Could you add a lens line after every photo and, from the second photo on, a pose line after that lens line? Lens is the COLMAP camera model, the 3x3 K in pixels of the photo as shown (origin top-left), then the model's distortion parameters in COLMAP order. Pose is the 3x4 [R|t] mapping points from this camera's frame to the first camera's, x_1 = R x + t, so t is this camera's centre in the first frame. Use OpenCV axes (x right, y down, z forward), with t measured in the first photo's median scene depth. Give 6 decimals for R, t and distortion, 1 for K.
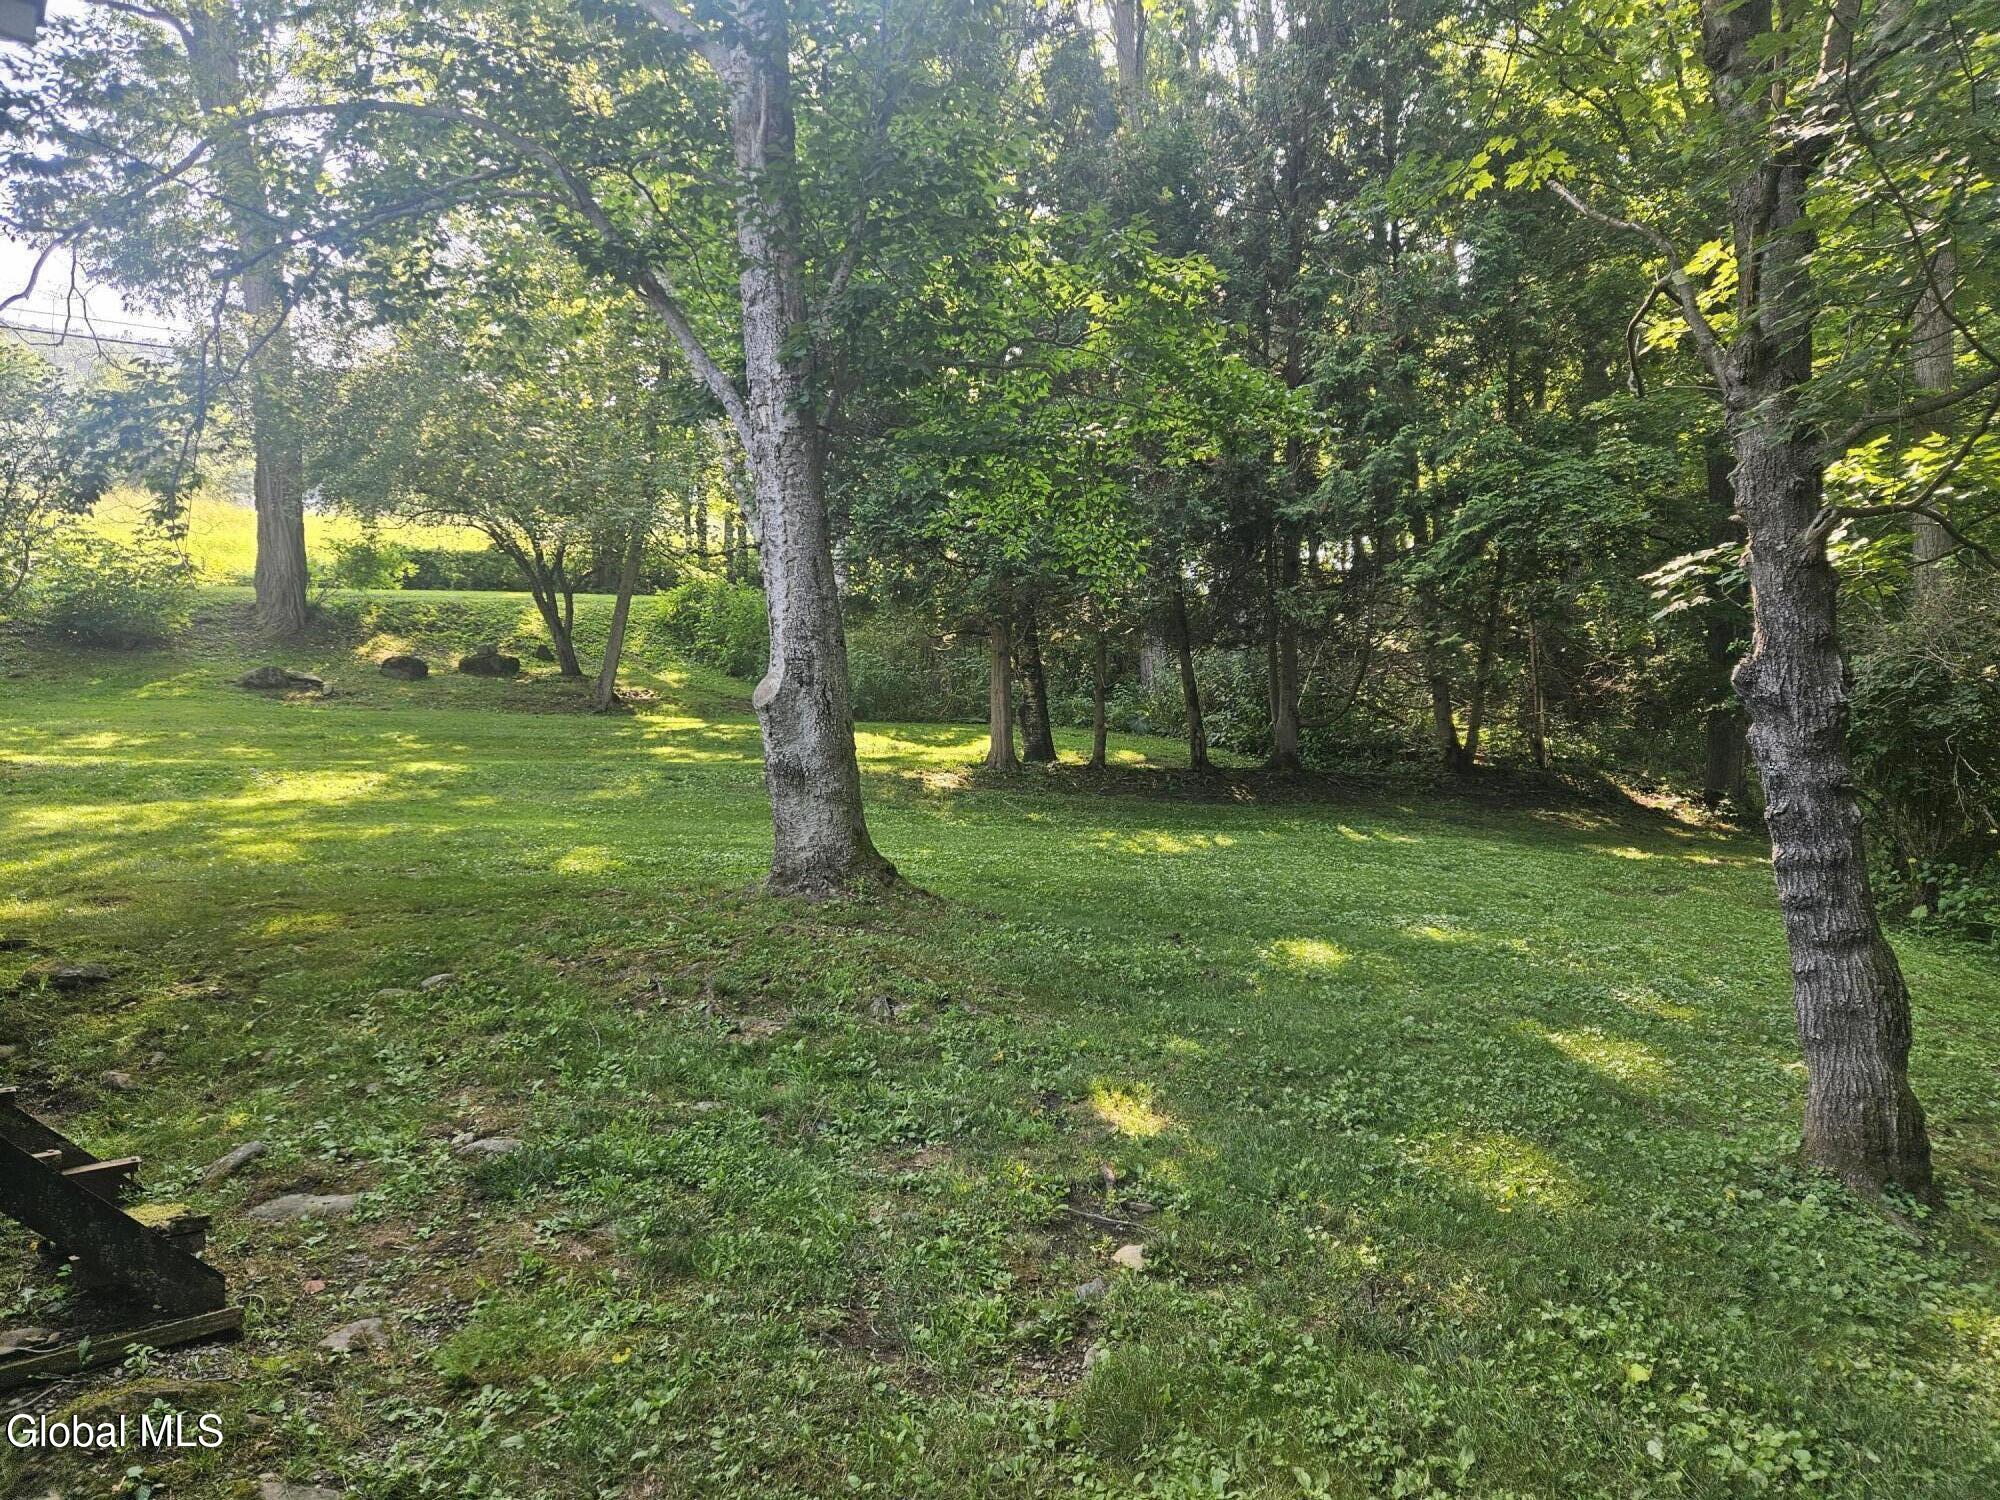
lens RADIAL K [[1335.8, 0, 1004.7], [0, 1335.8, 749.5], [0, 0, 1]] dist [0.070090, -0.053368]
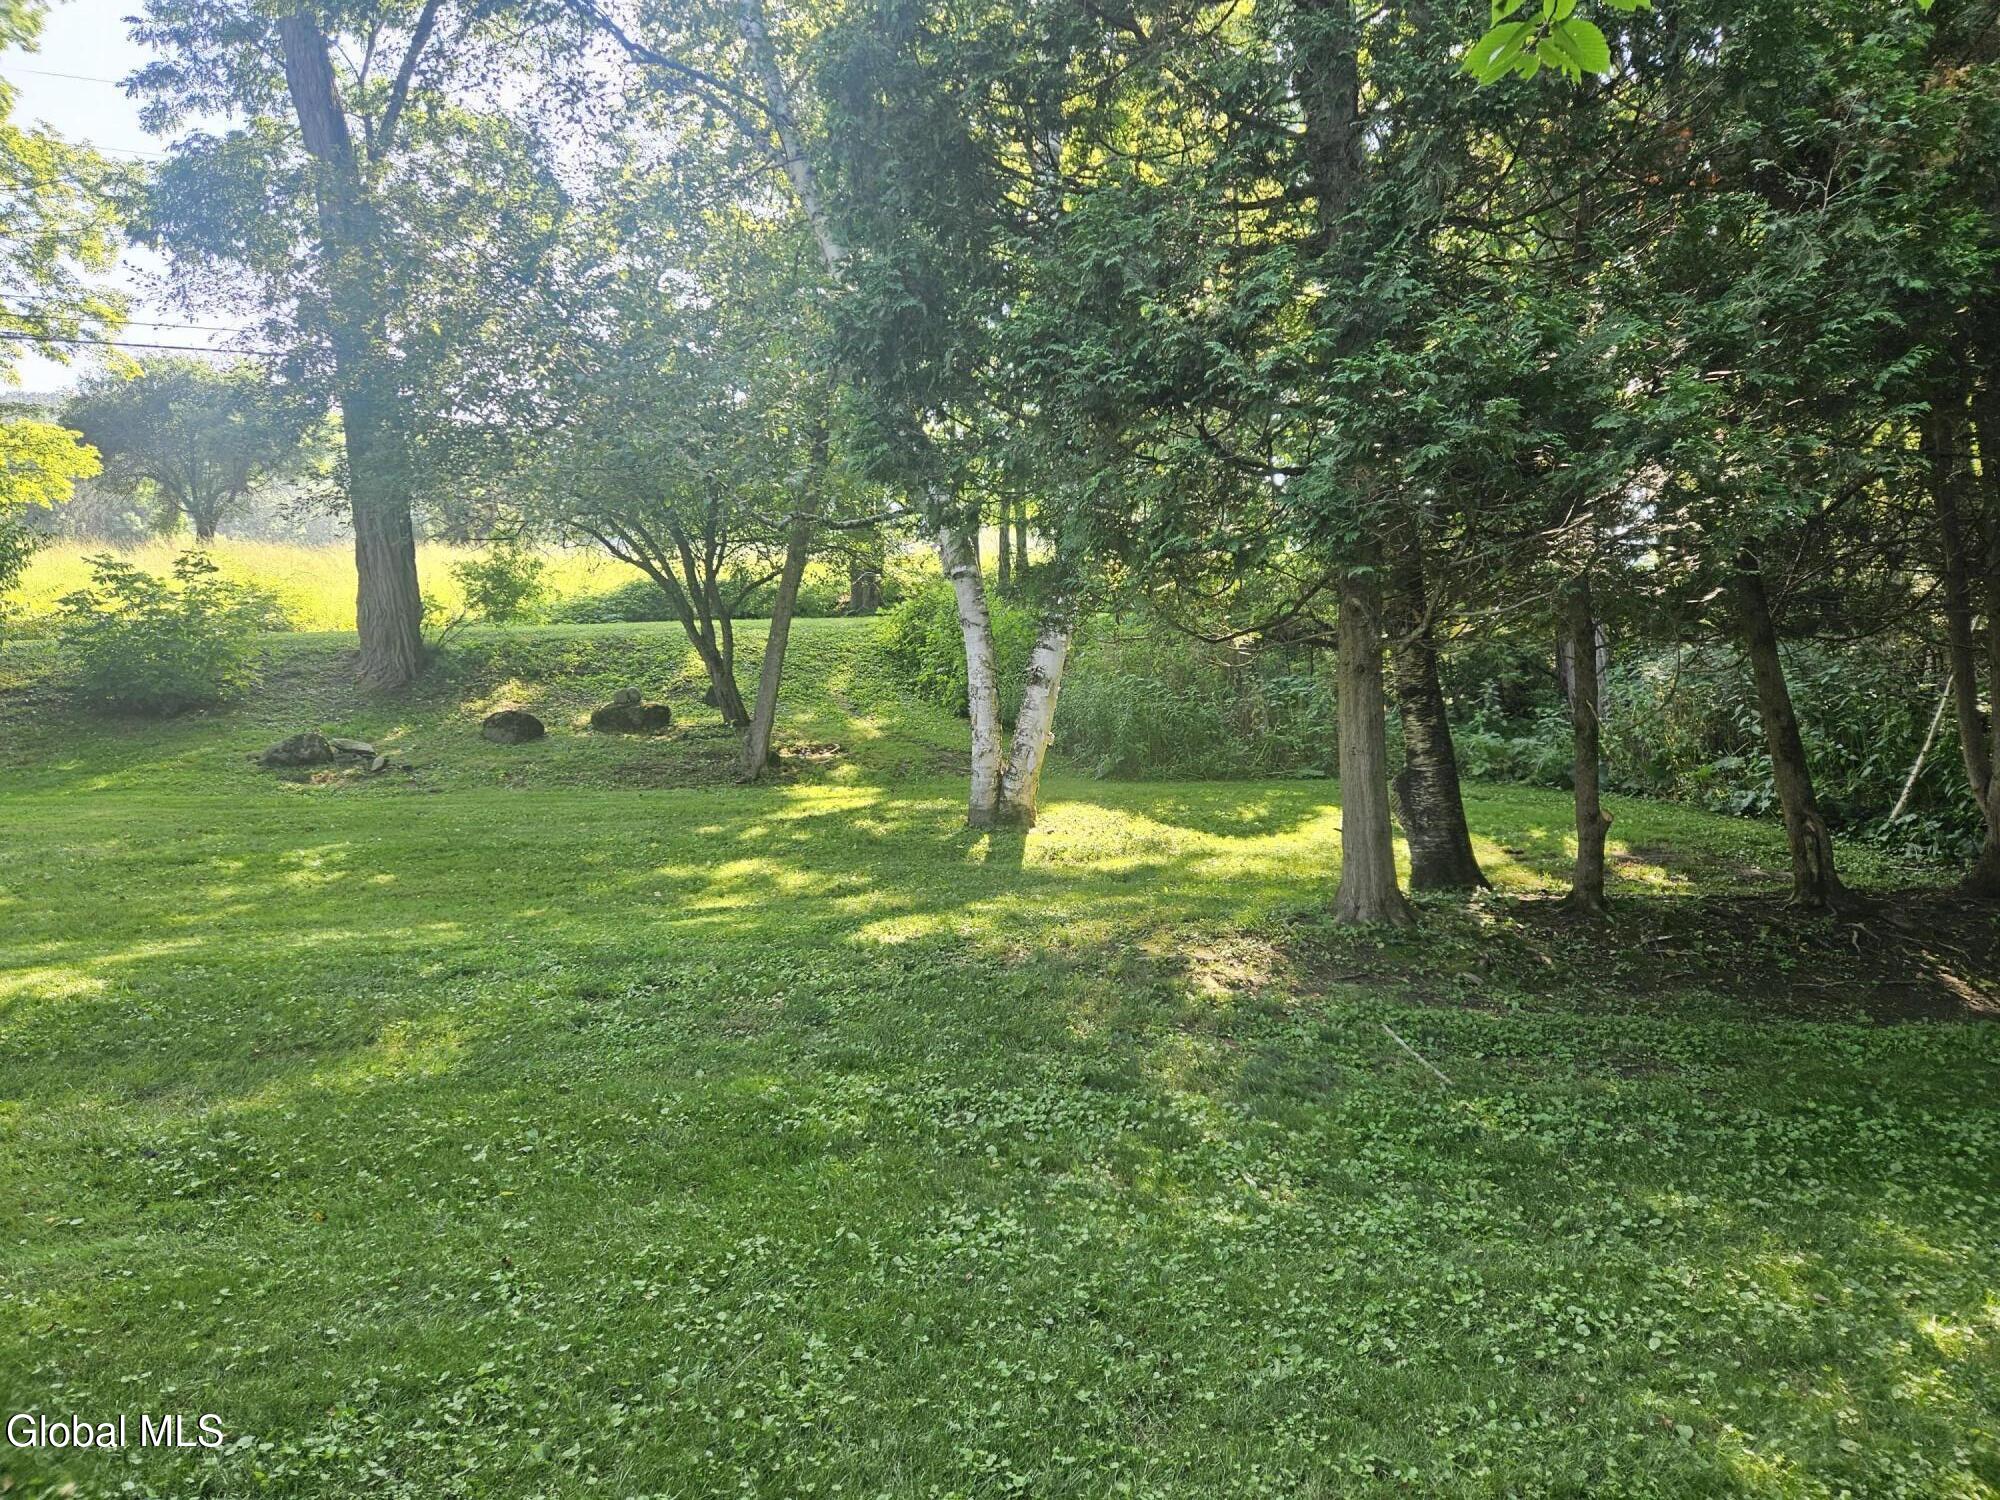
lens RADIAL K [[1335.8, 0, 1004.7], [0, 1335.8, 760.7], [0, 0, 1]] dist [0.070090, -0.053368]
pose [[0.969832, -0.029340, -0.242001, -0.006835], [0.026905, 0.999549, -0.013364, -0.025492], [0.242284, 0.006450, 0.970184, 0.365154]]
